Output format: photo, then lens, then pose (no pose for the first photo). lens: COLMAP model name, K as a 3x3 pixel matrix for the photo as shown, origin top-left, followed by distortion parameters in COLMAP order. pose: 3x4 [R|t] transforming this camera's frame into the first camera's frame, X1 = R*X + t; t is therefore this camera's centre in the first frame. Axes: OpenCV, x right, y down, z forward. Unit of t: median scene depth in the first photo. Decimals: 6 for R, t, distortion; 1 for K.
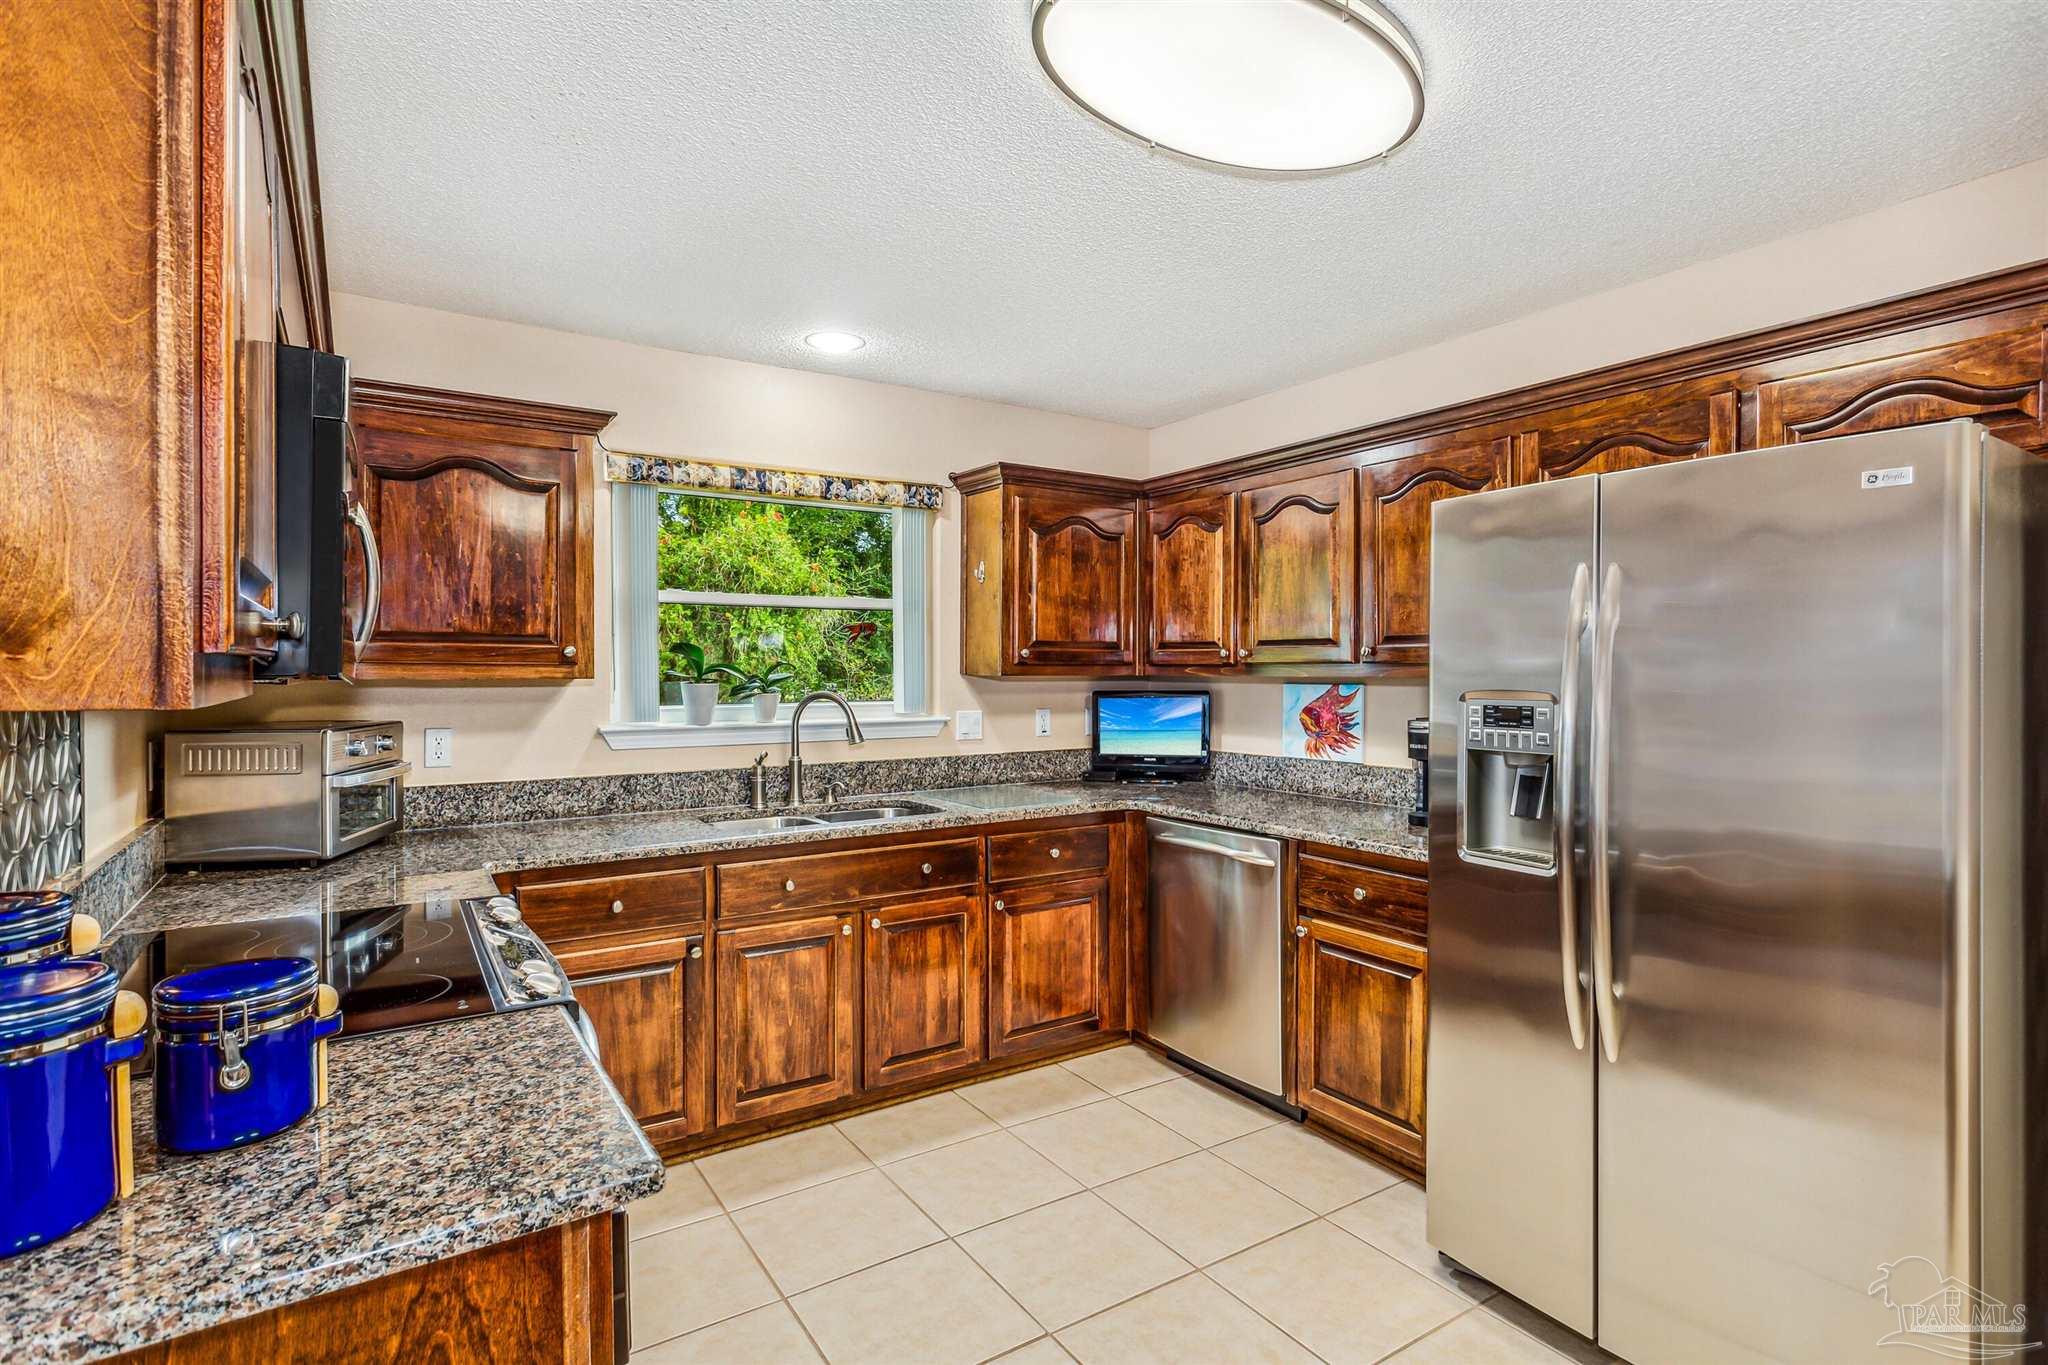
lens RADIAL K [[1005.2, 0, 999.0], [0, 1005.2, 678.0], [0, 0, 1]] dist [0.009272, -0.000812]
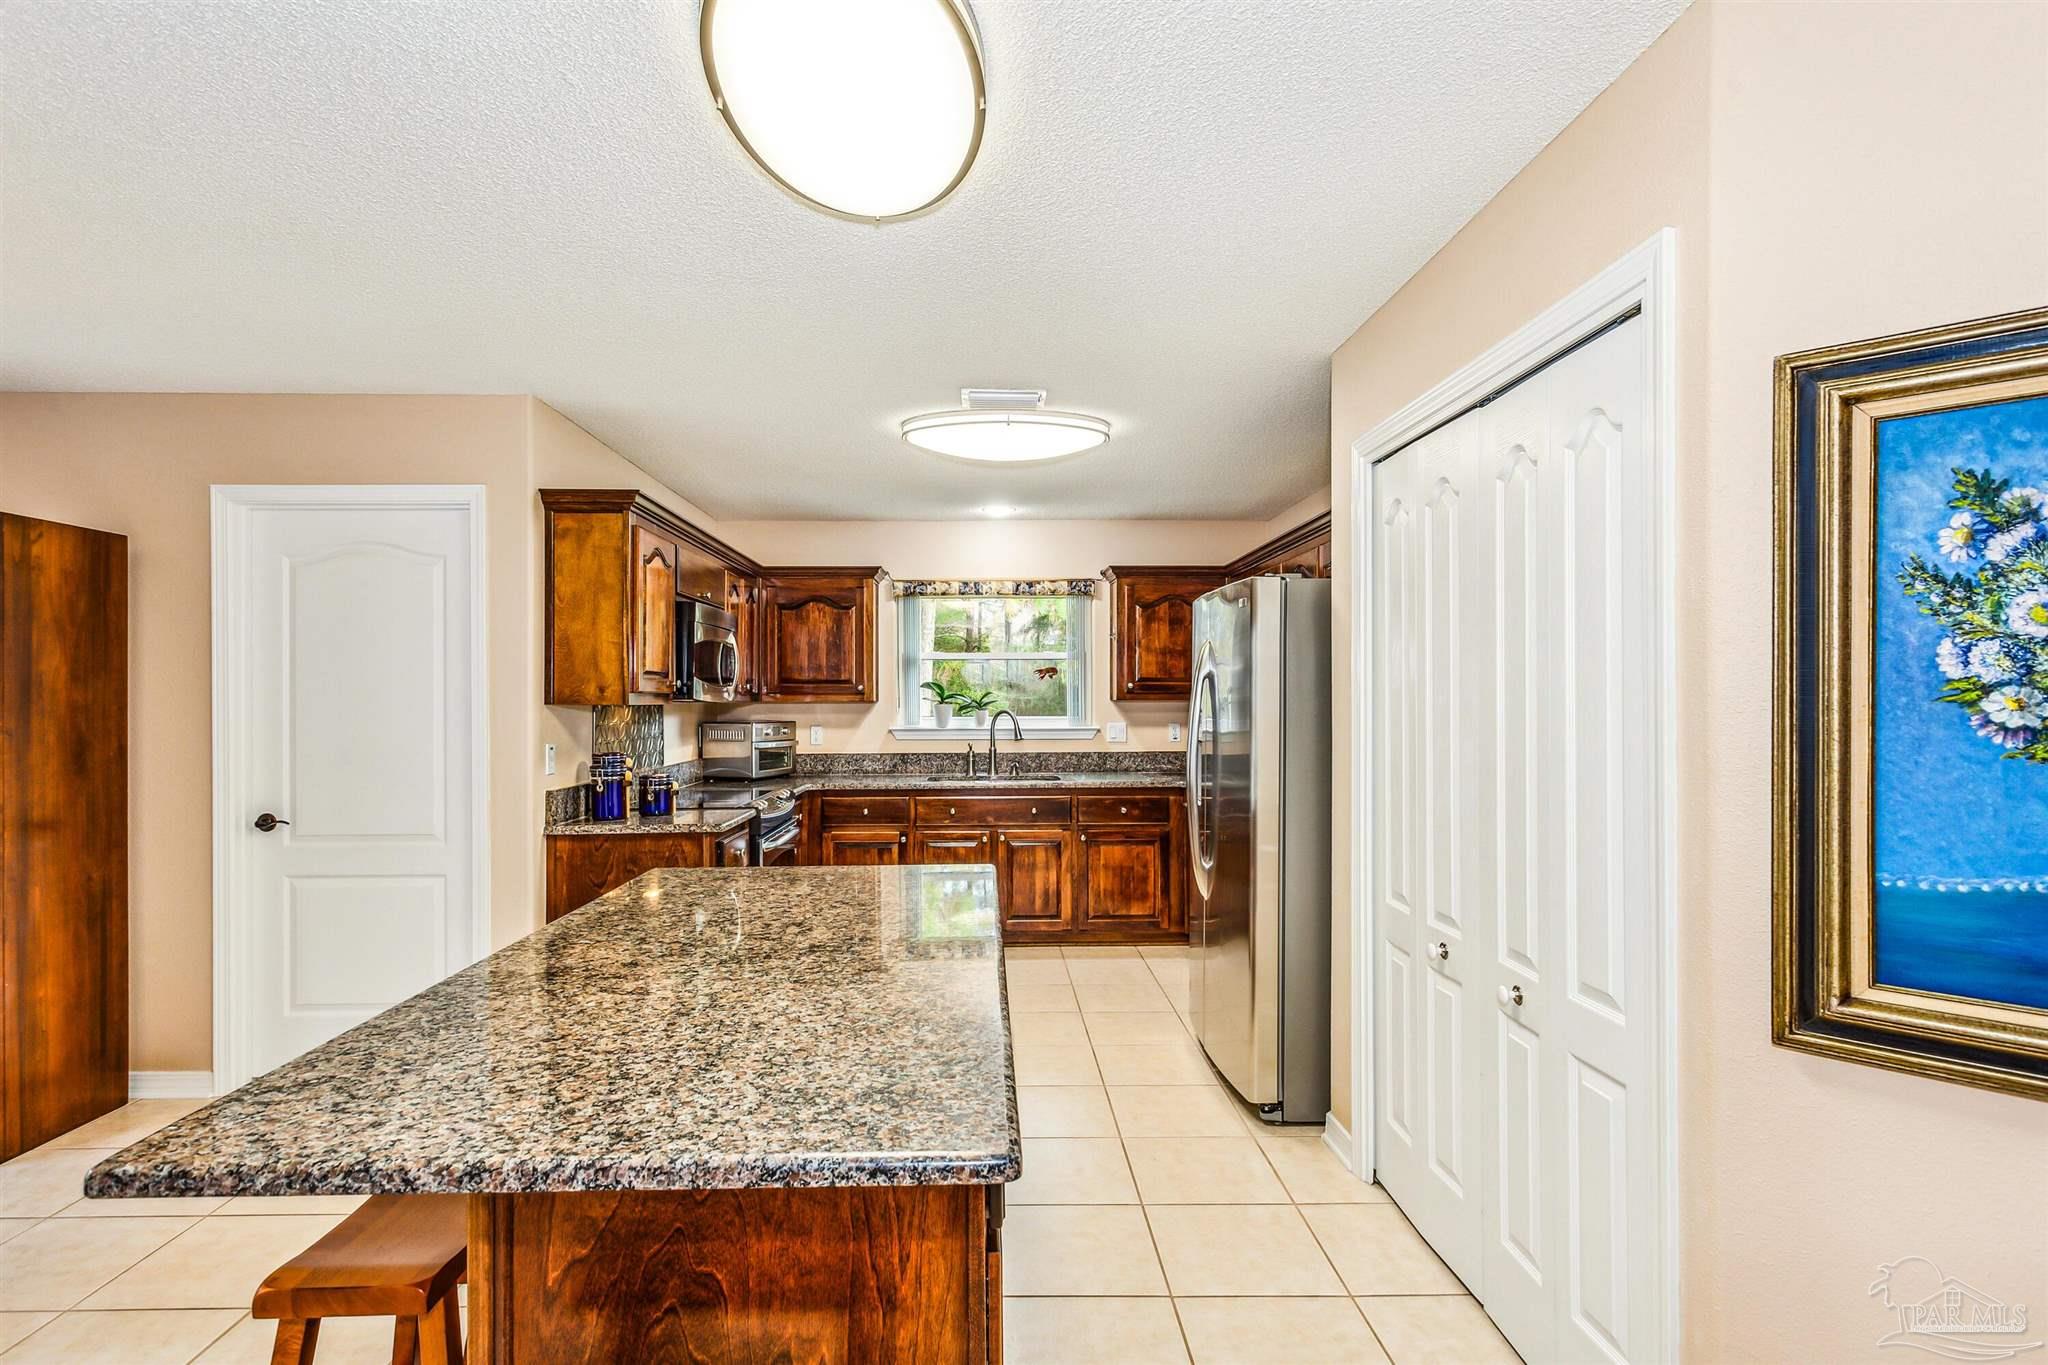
lens RADIAL K [[1005.2, 0, 973.3], [0, 1005.2, 698.0], [0, 0, 1]] dist [0.009272, -0.000812]
pose [[0.846861, -0.001575, -0.531812, 0.732083], [-0.002518, 0.999973, -0.006972, 0.006757], [0.531809, 0.007243, 0.846833, -0.509409]]
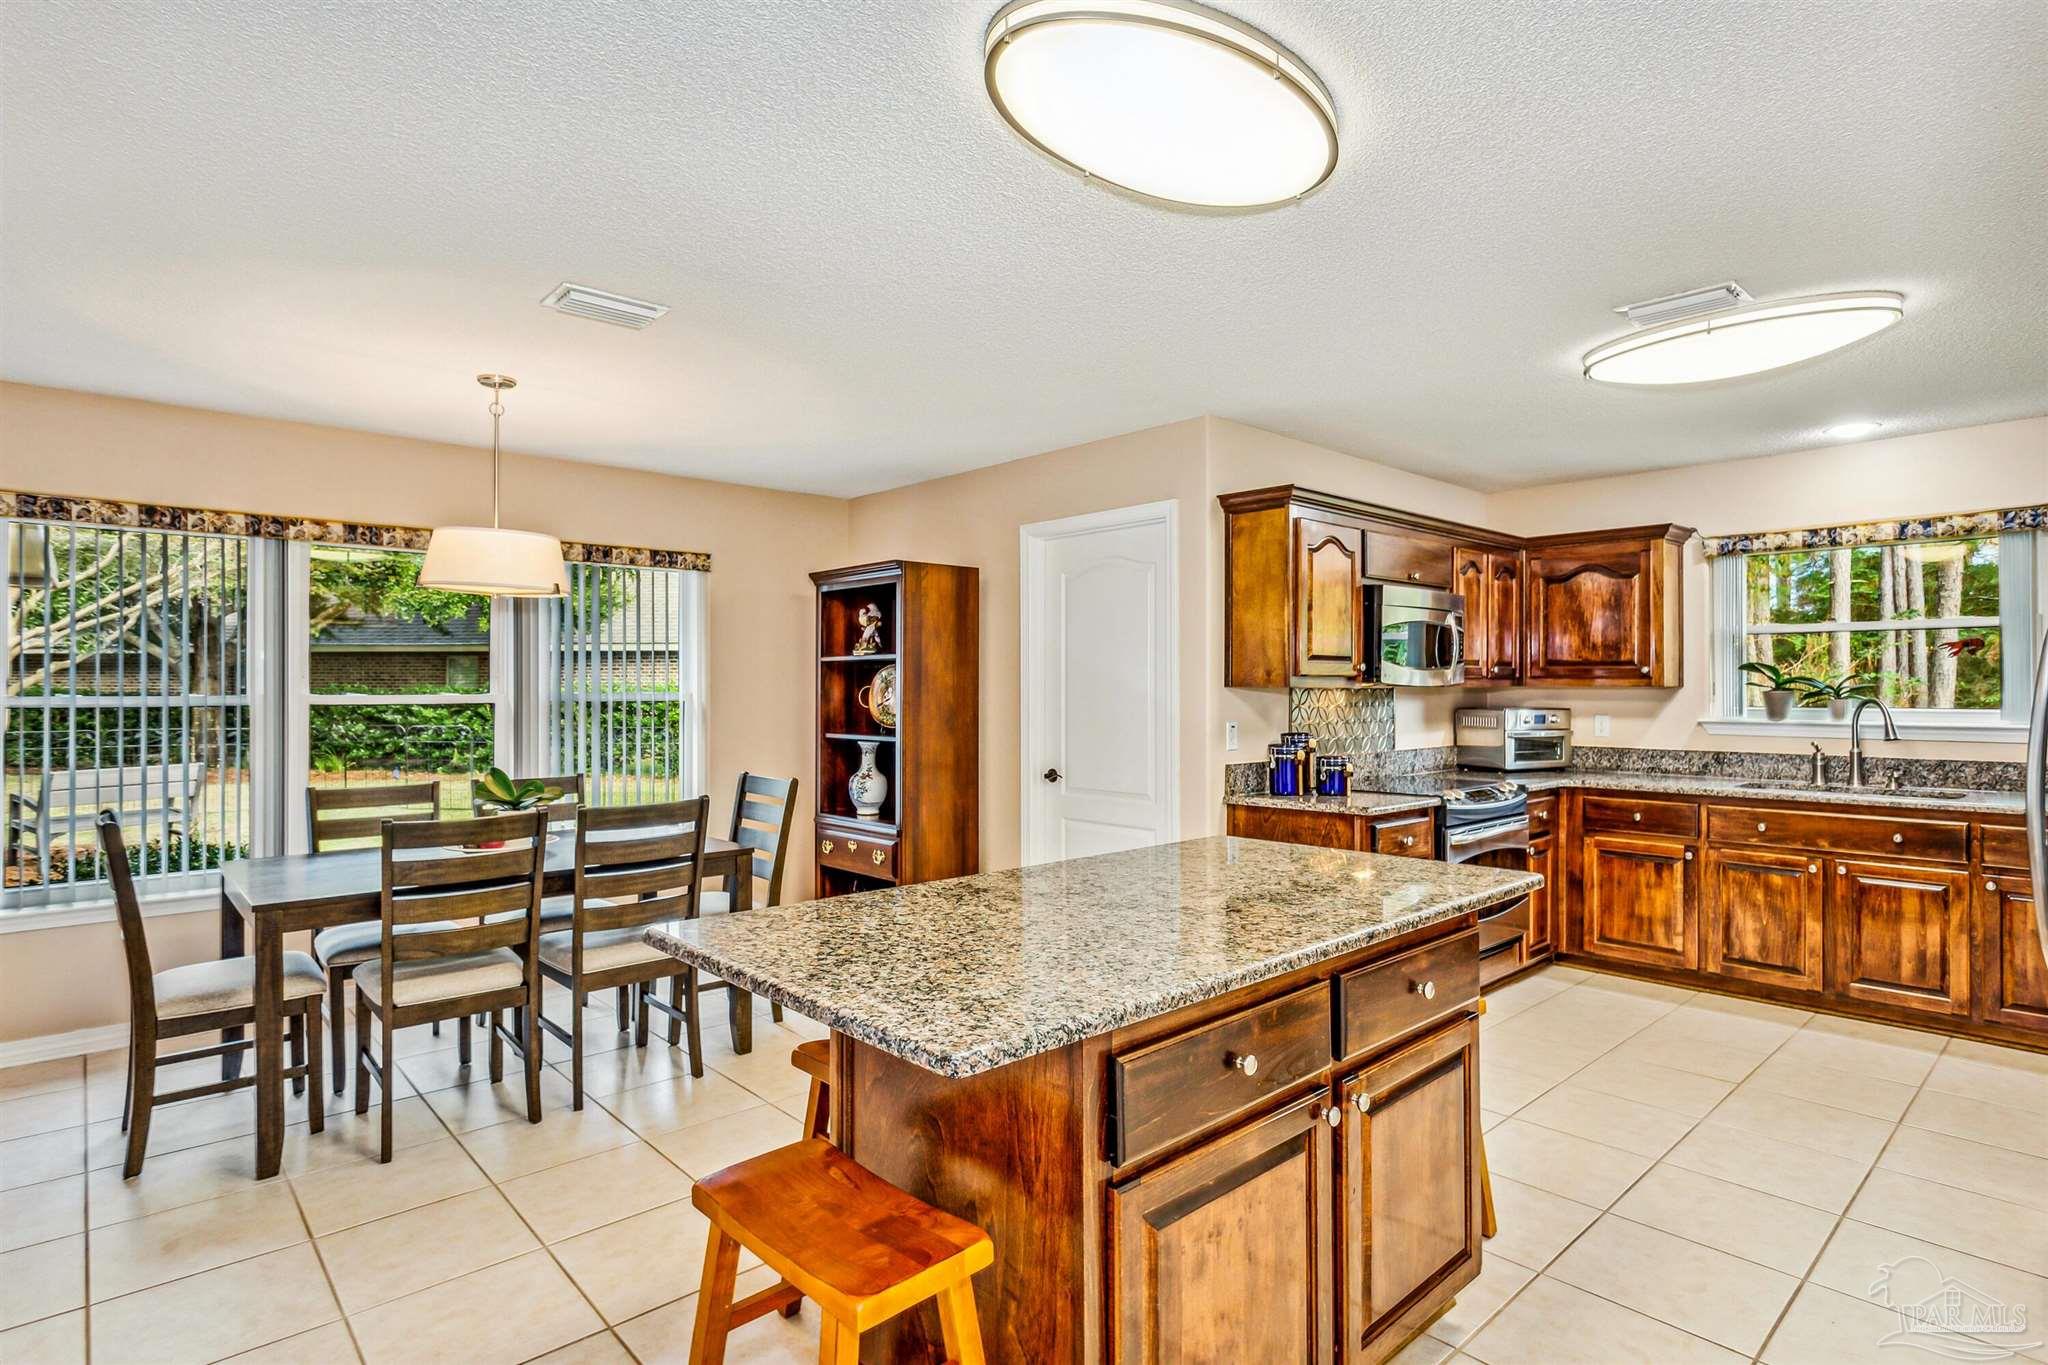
lens RADIAL K [[1028.2, 0, 1029.1], [0, 1028.2, 680.9], [0, 0, 1]] dist [-0.003670, 0.003292]
pose [[0.182792, -0.003691, -0.983145, 0.947969], [-0.009006, 0.999945, -0.005428, 0.009137], [0.983110, 0.009847, 0.182748, -0.289121]]
